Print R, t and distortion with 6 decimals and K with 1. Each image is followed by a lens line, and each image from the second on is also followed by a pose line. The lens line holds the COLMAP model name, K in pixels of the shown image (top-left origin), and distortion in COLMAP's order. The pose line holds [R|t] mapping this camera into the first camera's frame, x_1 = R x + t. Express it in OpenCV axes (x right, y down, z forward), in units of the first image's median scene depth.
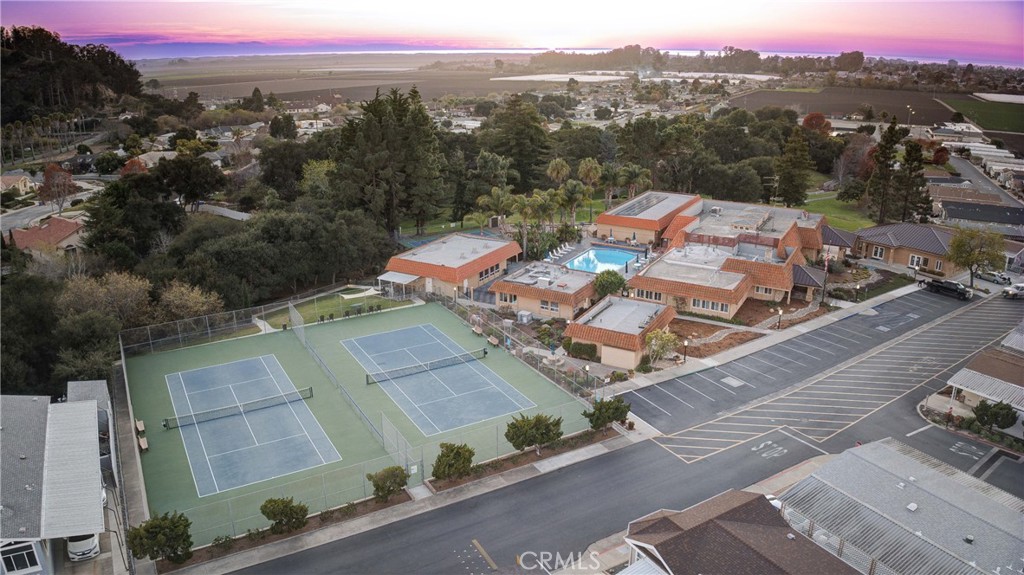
lens RADIAL K [[718.7, 0, 517.7], [0, 718.7, 283.3], [0, 0, 1]] dist [-0.101413, -0.016910]
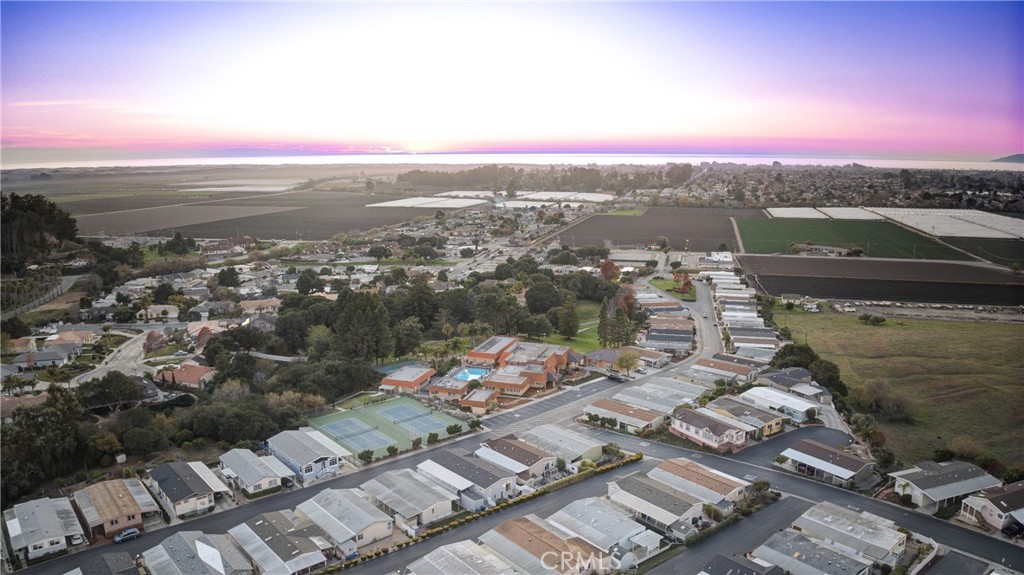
lens RADIAL K [[718.7, 0, 515.5], [0, 718.7, 284.3], [0, 0, 1]] dist [-0.101413, -0.016910]
pose [[0.982824, -0.035412, 0.181116, -0.164304], [0.059595, 0.989738, -0.129876, -0.011481], [-0.174658, 0.138438, 0.974848, -1.442368]]
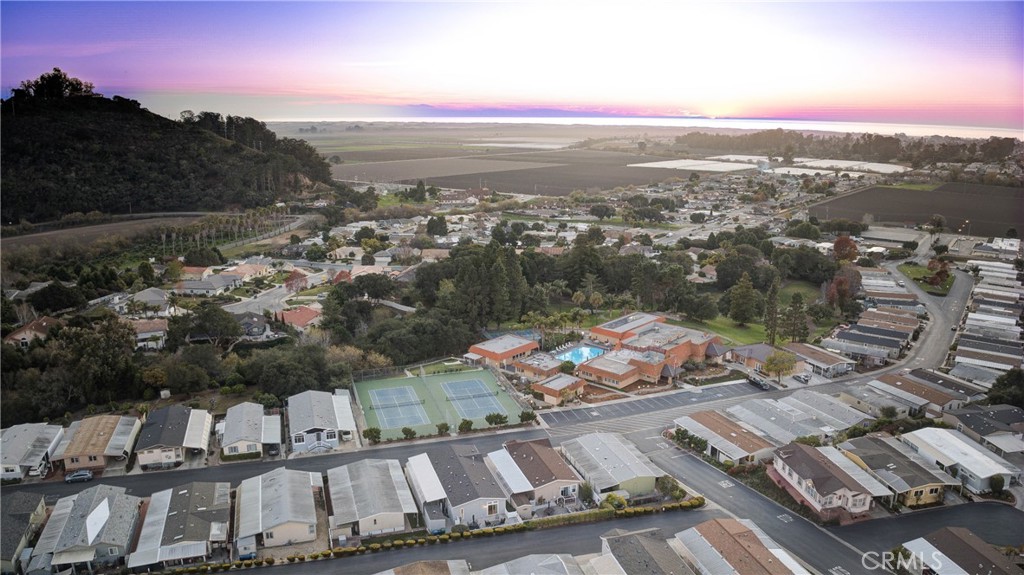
lens RADIAL K [[718.7, 0, 515.1], [0, 718.7, 280.6], [0, 0, 1]] dist [-0.101413, -0.016910]
pose [[0.976196, 0.052686, -0.210392, 0.375138], [-0.071597, 0.993950, -0.083297, -0.060195], [0.204730, 0.096377, 0.974062, -1.016867]]
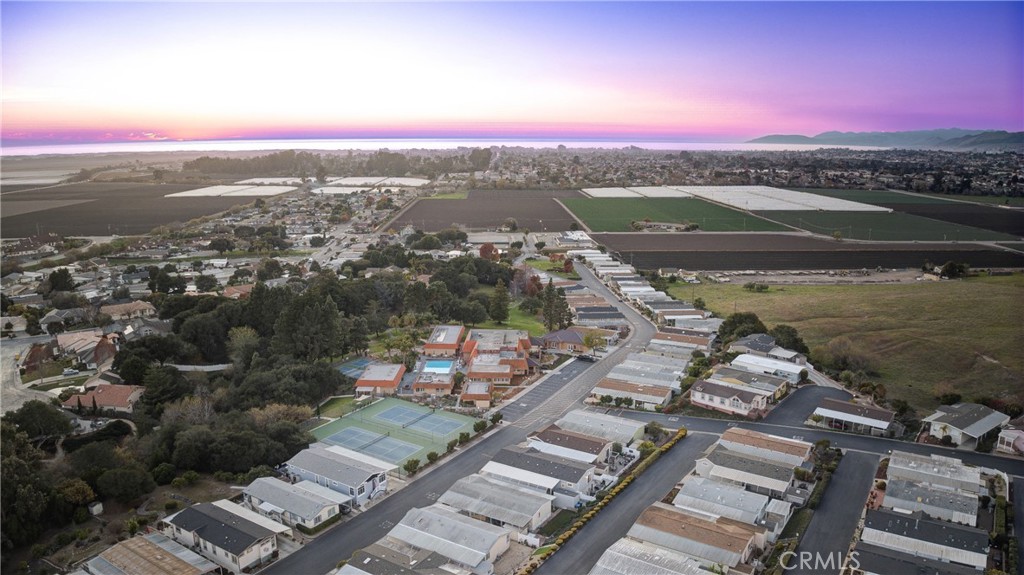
lens RADIAL K [[718.7, 0, 517.7], [0, 718.7, 282.9], [0, 0, 1]] dist [-0.101413, -0.016910]
pose [[0.882825, -0.089674, 0.461063, -0.715850], [0.142655, 0.986428, -0.081297, -0.081622], [-0.447515, 0.137544, 0.883636, -1.144402]]
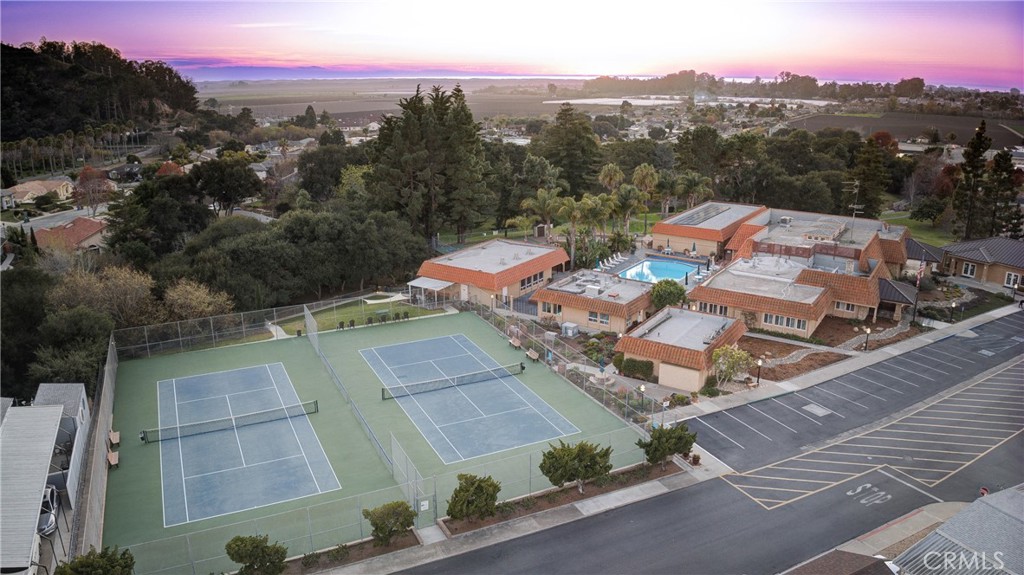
lens RADIAL K [[718.7, 0, 517.6], [0, 718.7, 283.7], [0, 0, 1]] dist [-0.101413, -0.016910]
pose [[0.997372, 0.021815, -0.069081, 0.004675], [-0.024163, 0.999152, -0.033343, 0.019248], [0.068295, 0.034925, 0.997054, 0.107636]]
